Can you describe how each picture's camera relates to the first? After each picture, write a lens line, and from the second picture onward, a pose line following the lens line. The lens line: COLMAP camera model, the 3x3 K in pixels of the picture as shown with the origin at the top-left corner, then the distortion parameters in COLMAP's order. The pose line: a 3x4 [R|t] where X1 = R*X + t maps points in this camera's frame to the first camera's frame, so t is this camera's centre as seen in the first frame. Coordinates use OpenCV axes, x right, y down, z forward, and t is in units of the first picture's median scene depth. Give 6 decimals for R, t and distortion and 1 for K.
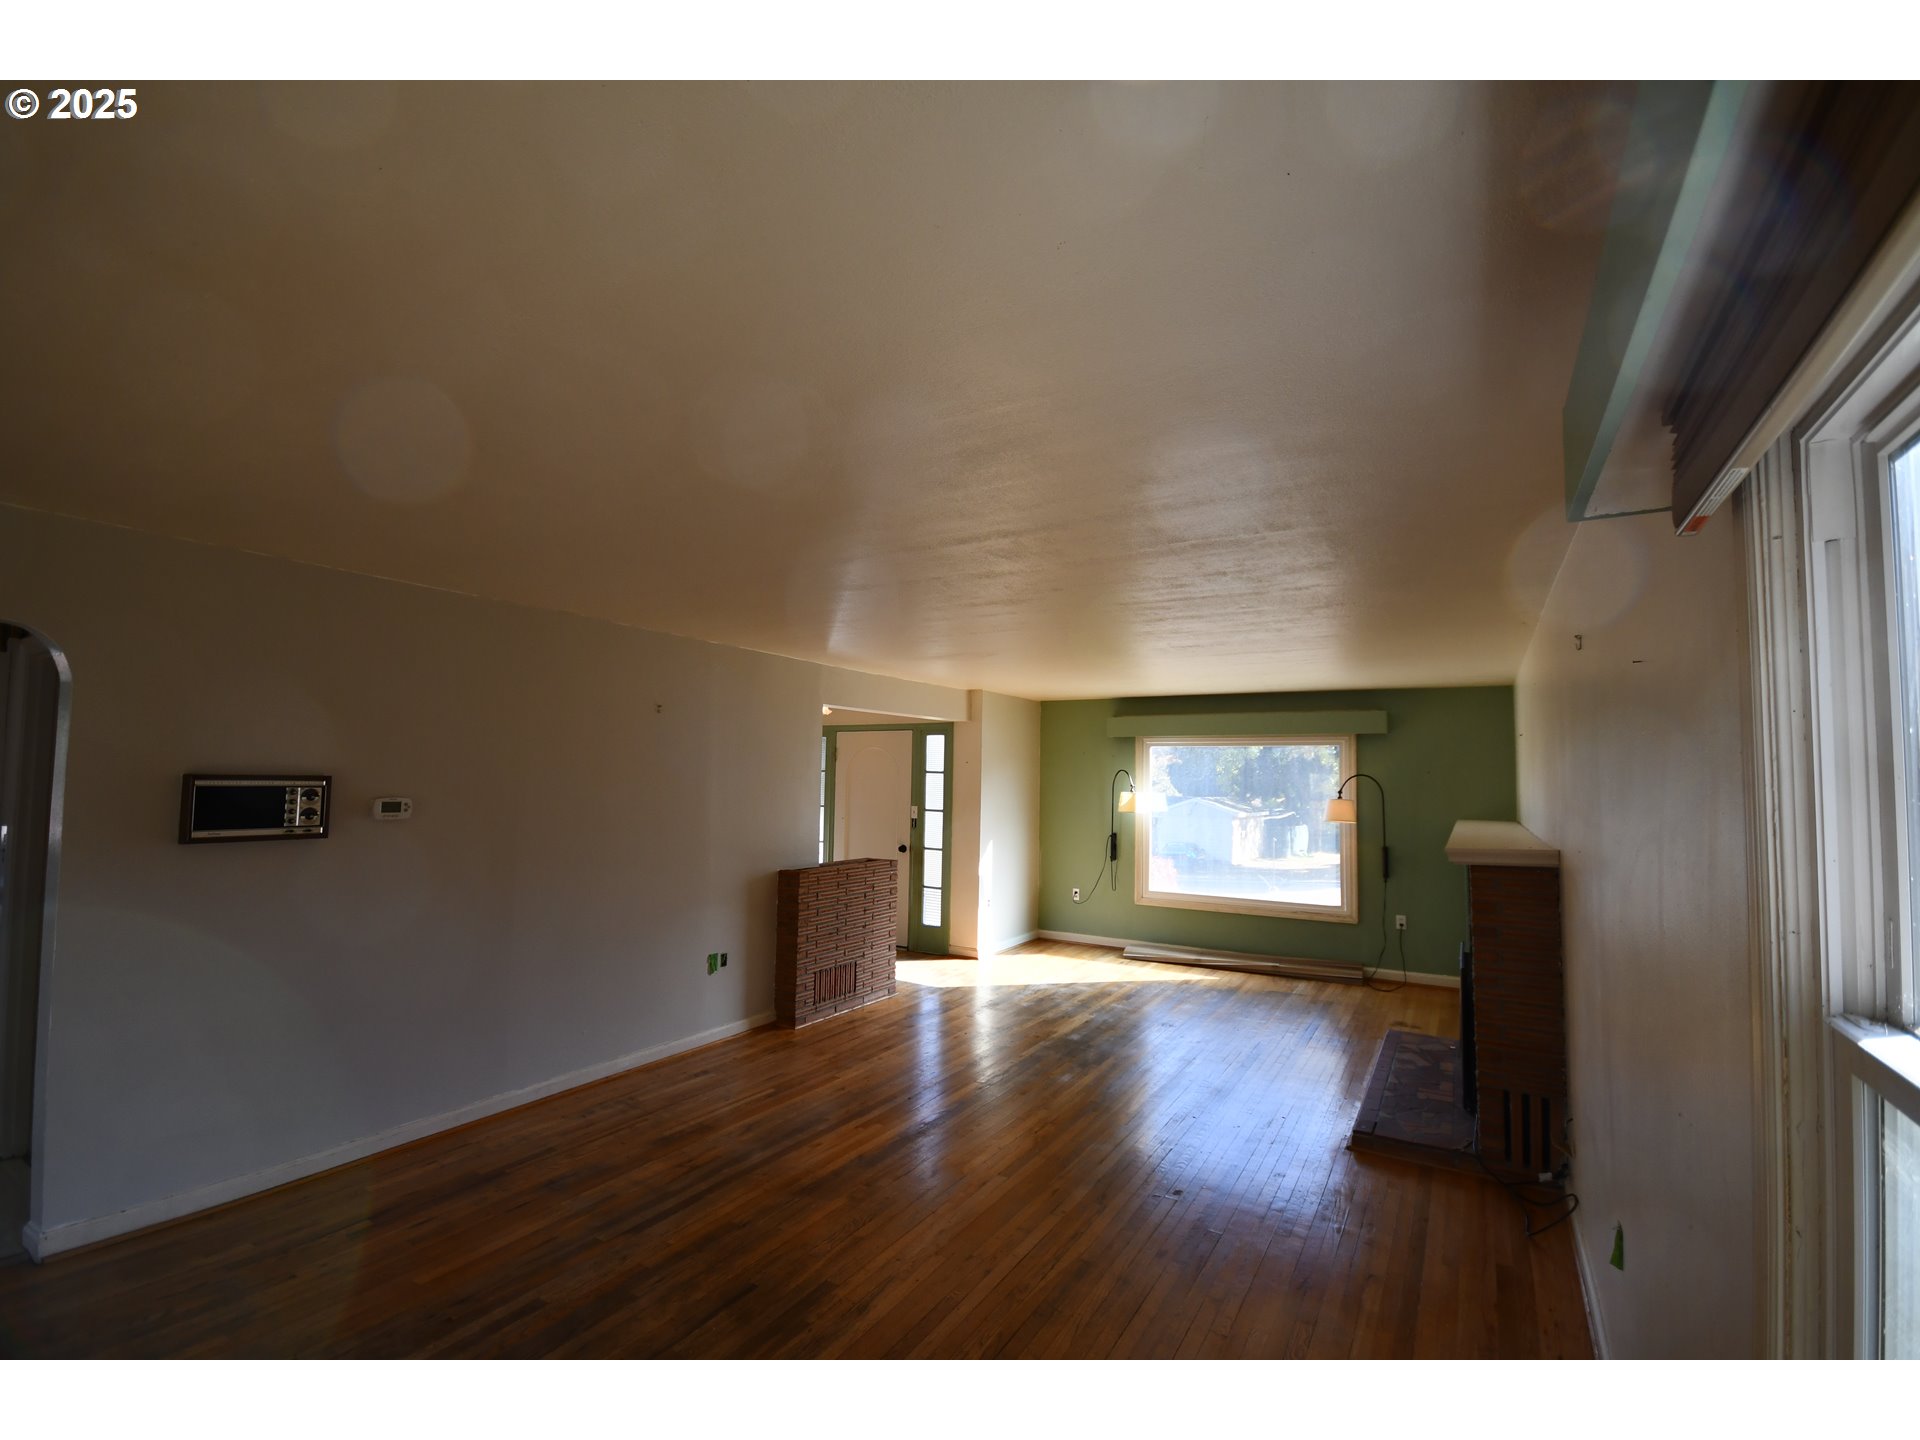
lens RADIAL K [[858.7, 0, 951.8], [0, 858.7, 729.3], [0, 0, 1]] dist [-0.001413, -0.000559]
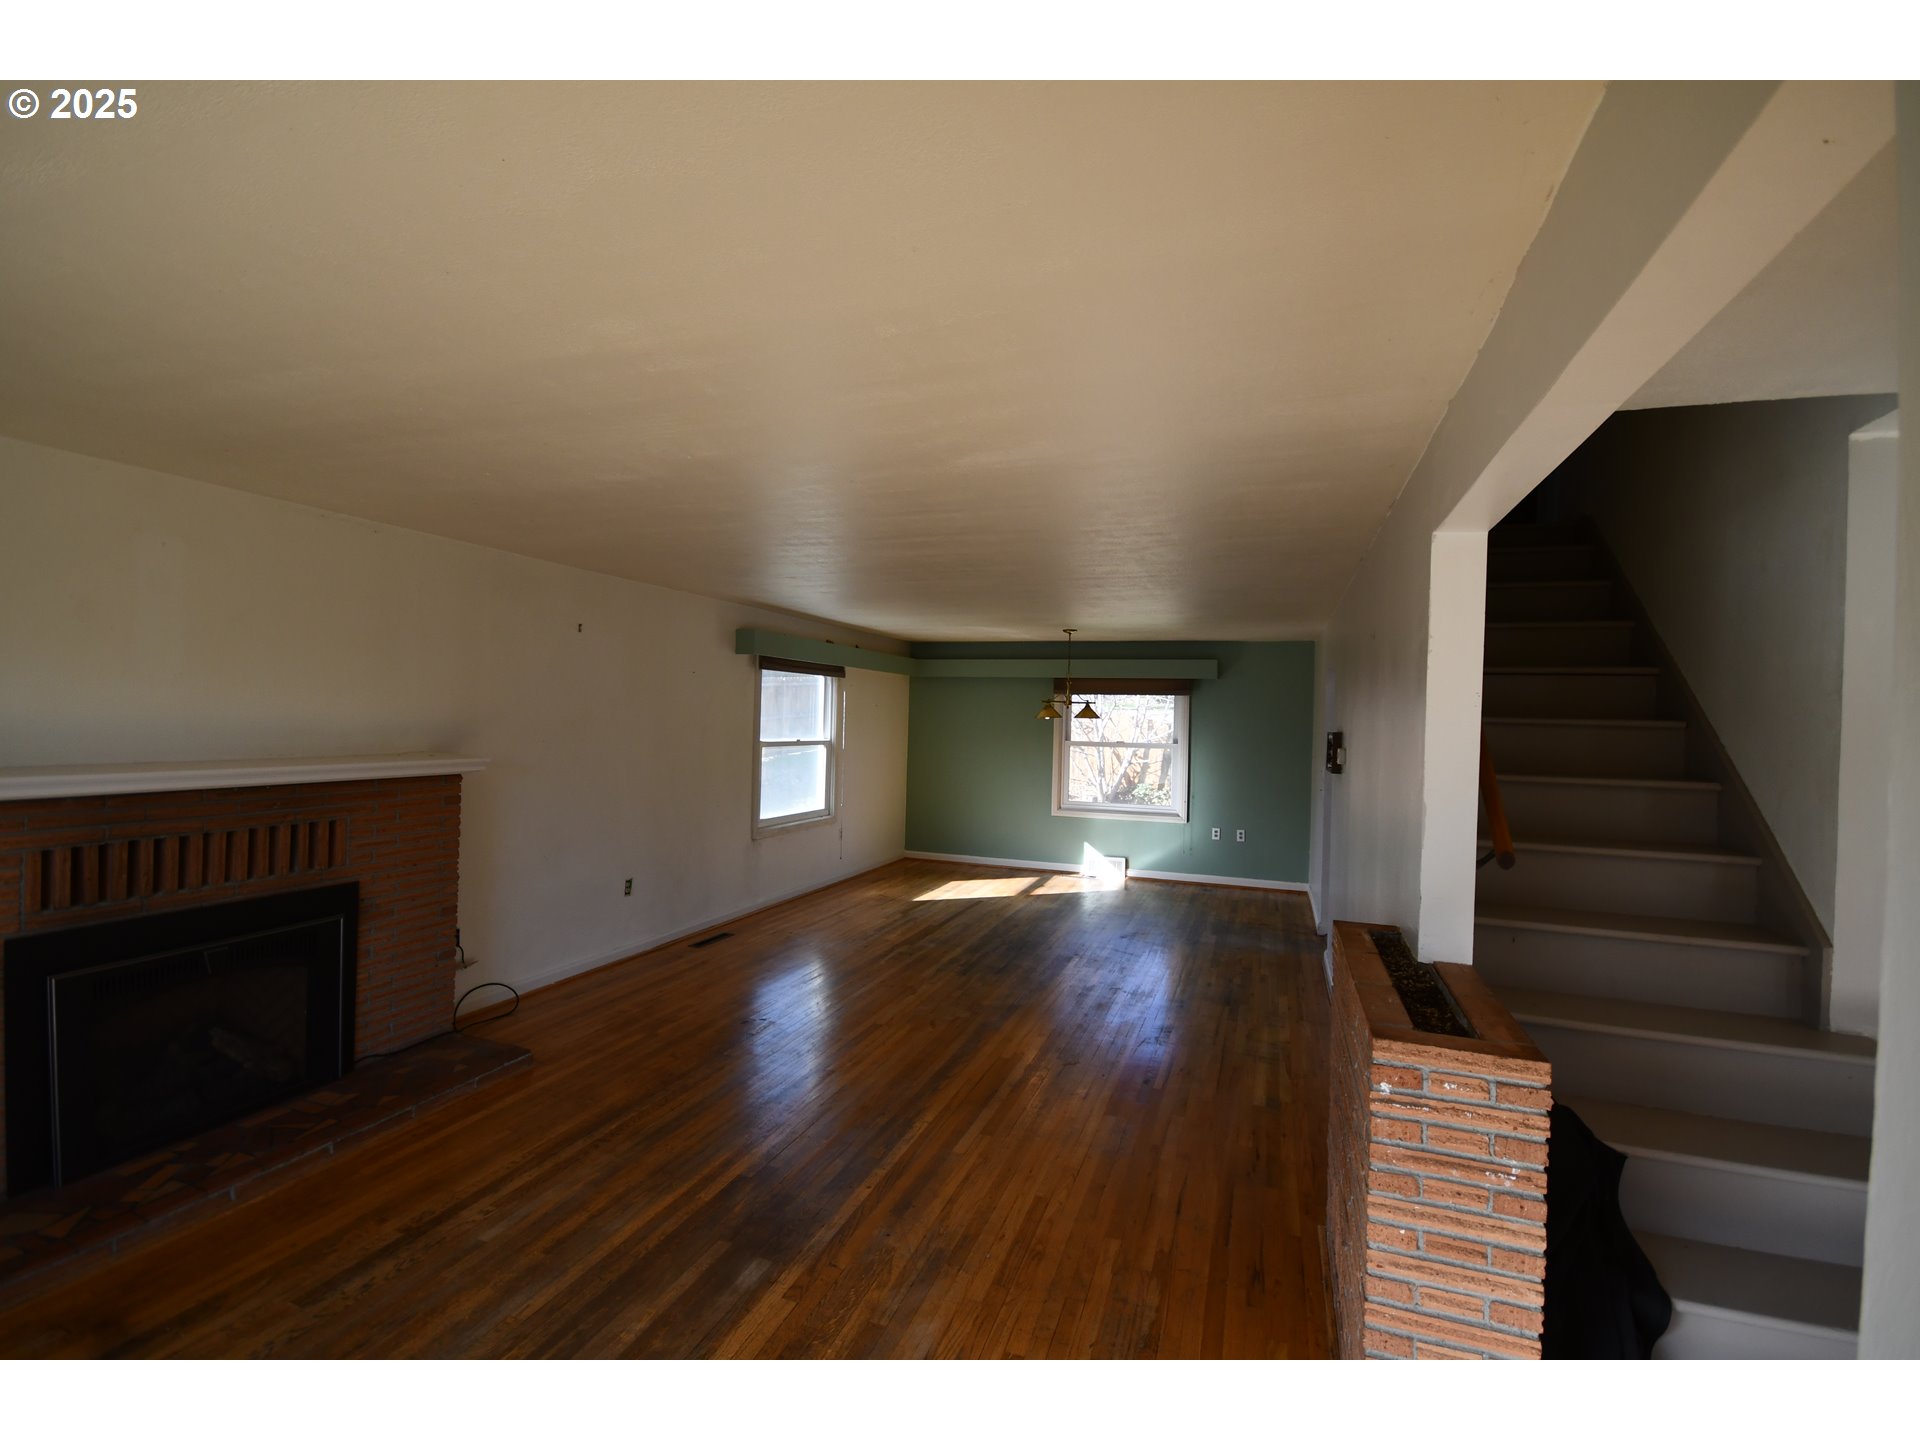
lens RADIAL K [[858.7, 0, 951.8], [0, 858.7, 729.3], [0, 0, 1]] dist [-0.001413, -0.000559]
pose [[-0.980451, -0.041440, -0.192352, 0.105309], [-0.032534, 0.998257, -0.049229, 0.069408], [0.194057, -0.042009, -0.980090, 1.119297]]
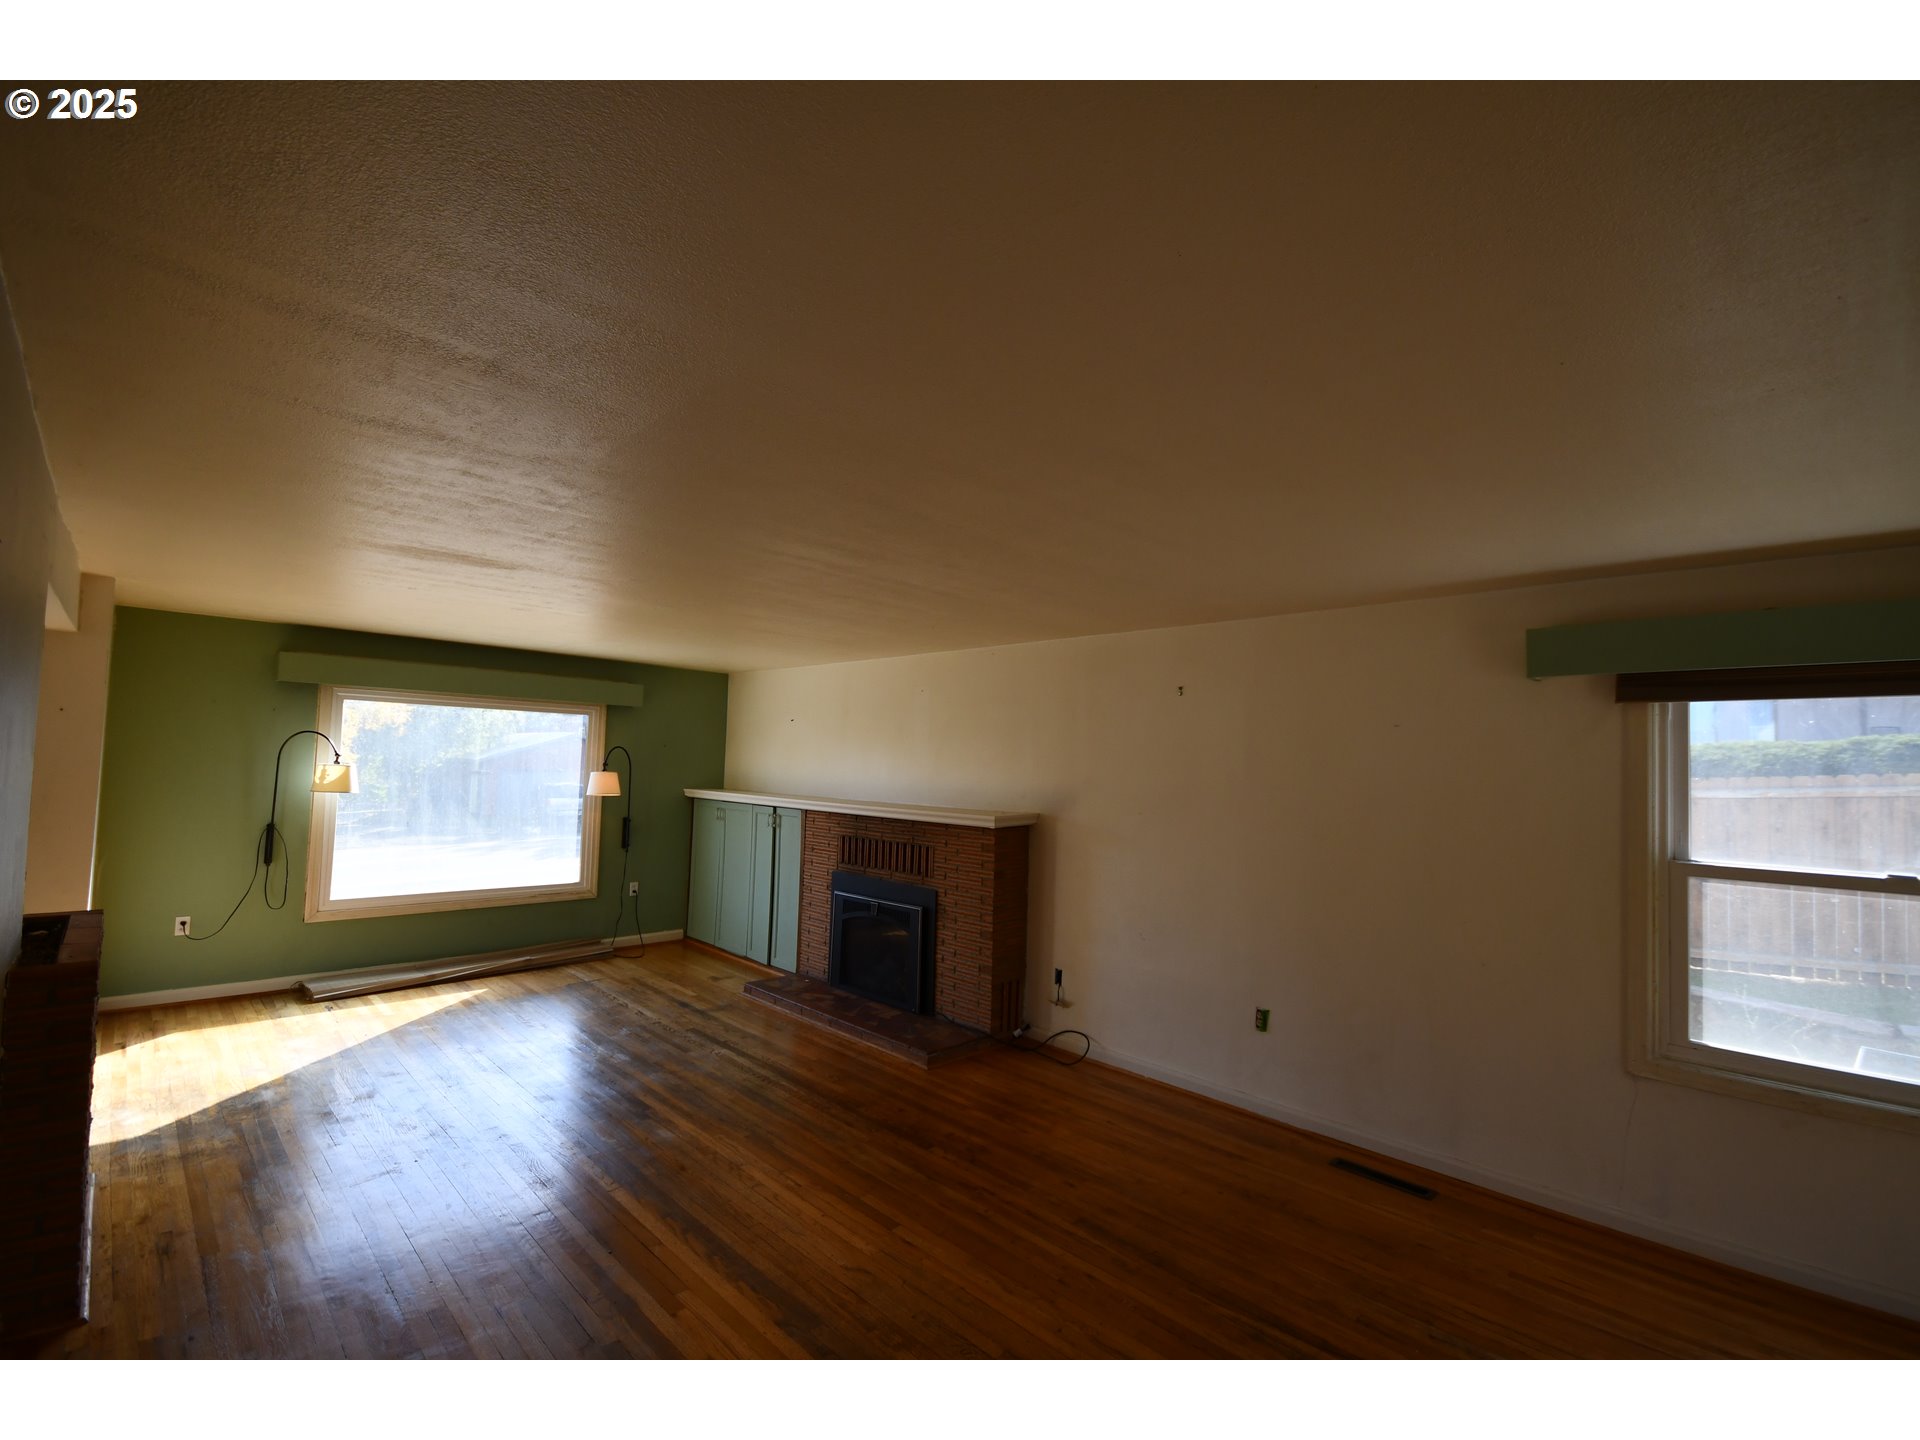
lens RADIAL K [[858.7, 0, 951.8], [0, 858.7, 729.3], [0, 0, 1]] dist [-0.001413, -0.000559]
pose [[0.254280, 0.032069, 0.966599, -0.381579], [-0.084029, 0.996403, -0.010953, 0.011356], [-0.963473, -0.078437, 0.256060, 0.371869]]
